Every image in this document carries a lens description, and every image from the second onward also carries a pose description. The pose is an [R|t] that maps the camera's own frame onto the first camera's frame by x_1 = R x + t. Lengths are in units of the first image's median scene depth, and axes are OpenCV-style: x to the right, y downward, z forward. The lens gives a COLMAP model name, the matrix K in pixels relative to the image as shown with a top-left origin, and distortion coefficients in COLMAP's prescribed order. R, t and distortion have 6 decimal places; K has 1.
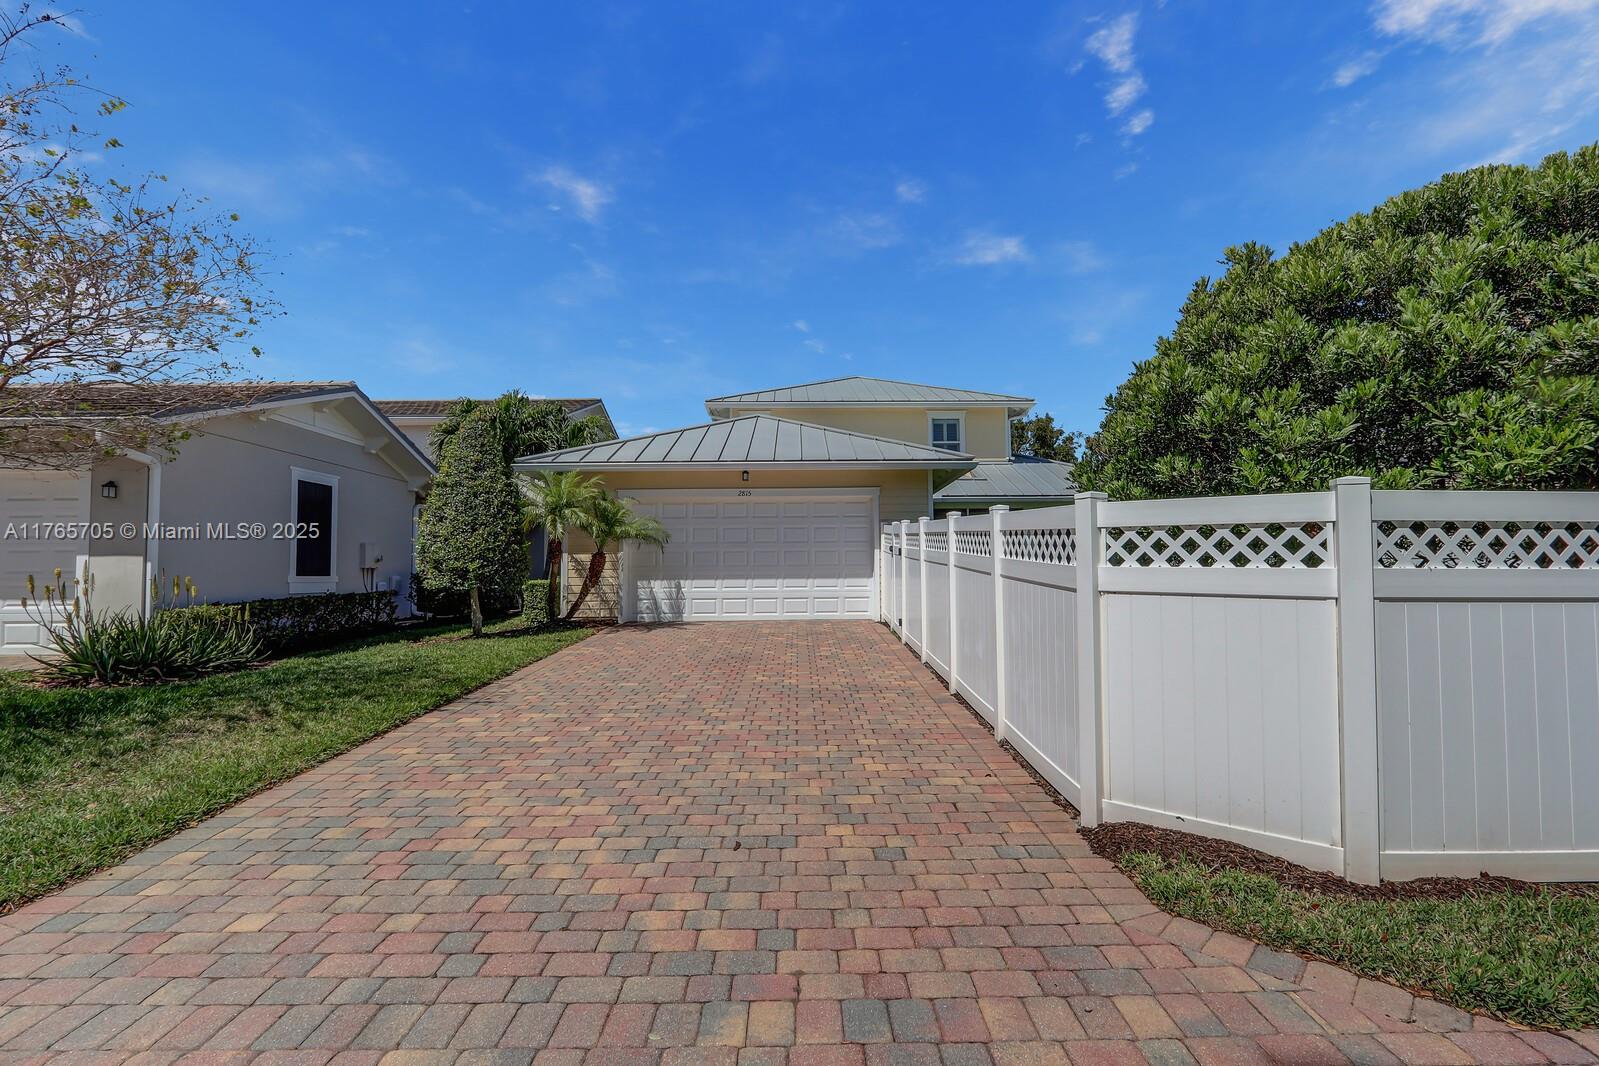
lens RADIAL K [[770.3, 0, 889.6], [0, 770.3, 553.6], [0, 0, 1]] dist [-0.013110, 0.002208]
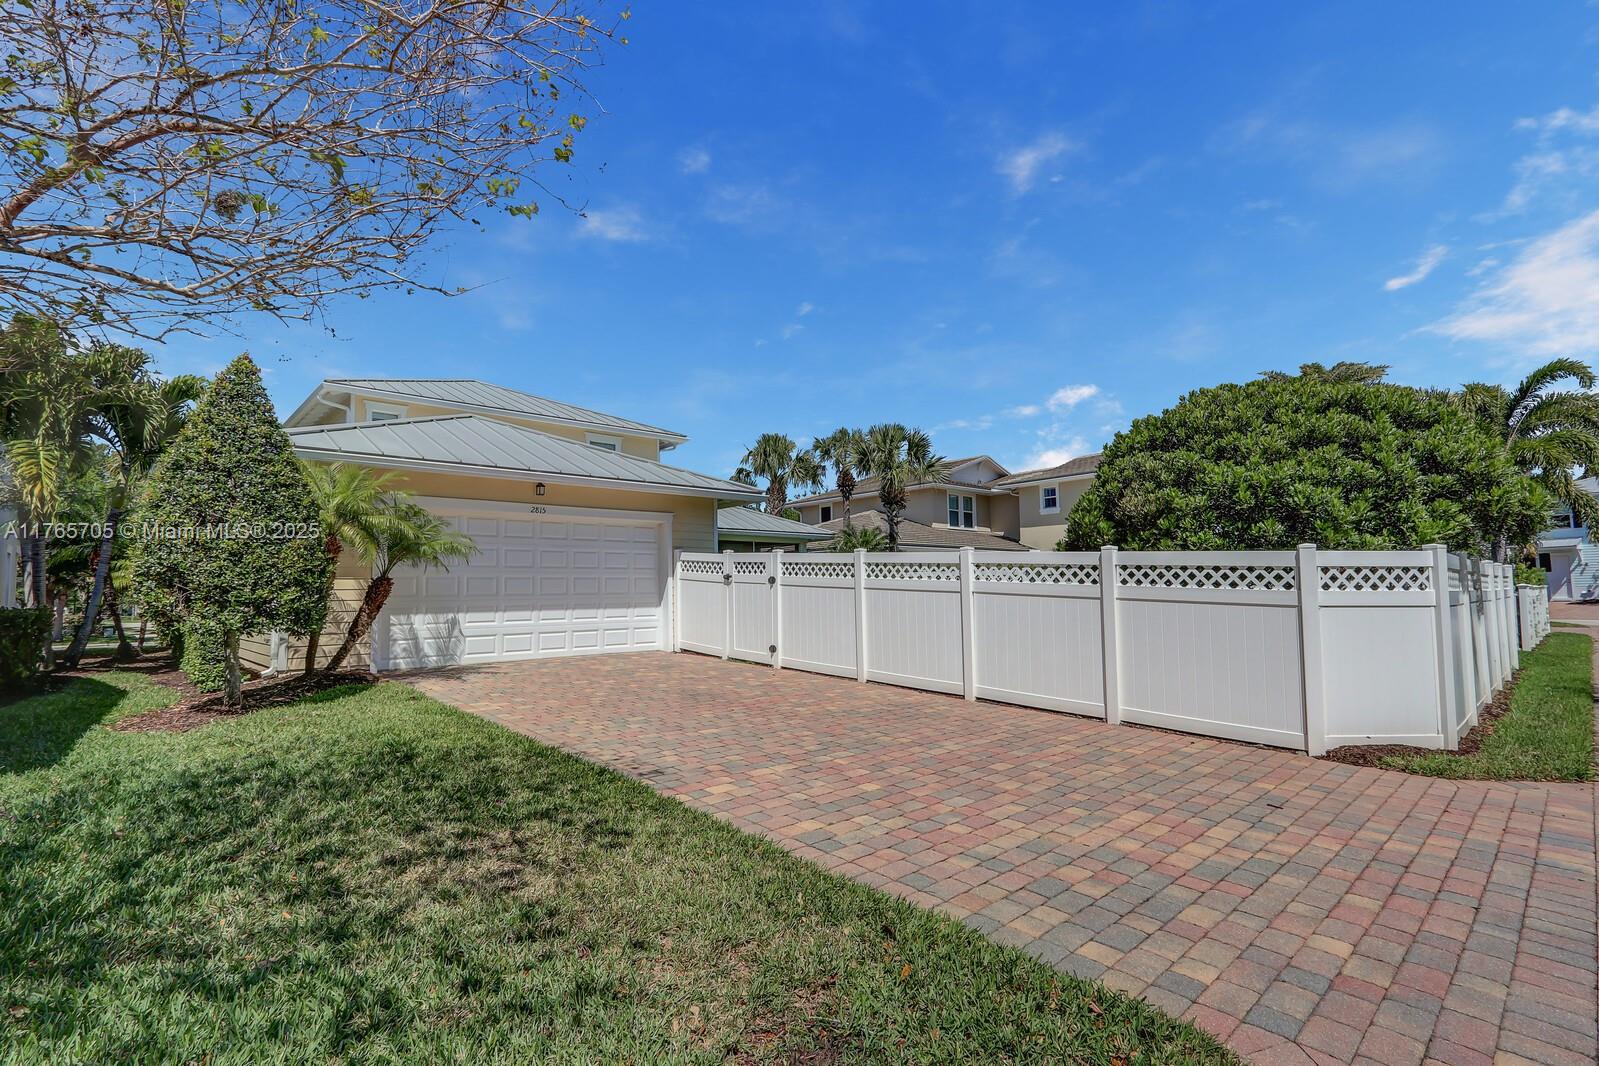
lens RADIAL K [[770.3, 0, 748.1], [0, 770.3, 549.0], [0, 0, 1]] dist [-0.013110, 0.002208]
pose [[0.738786, 0.034283, 0.673068, -1.460330], [-0.004600, 0.998939, -0.045832, 0.007622], [-0.673925, 0.030764, 0.738159, 0.528254]]
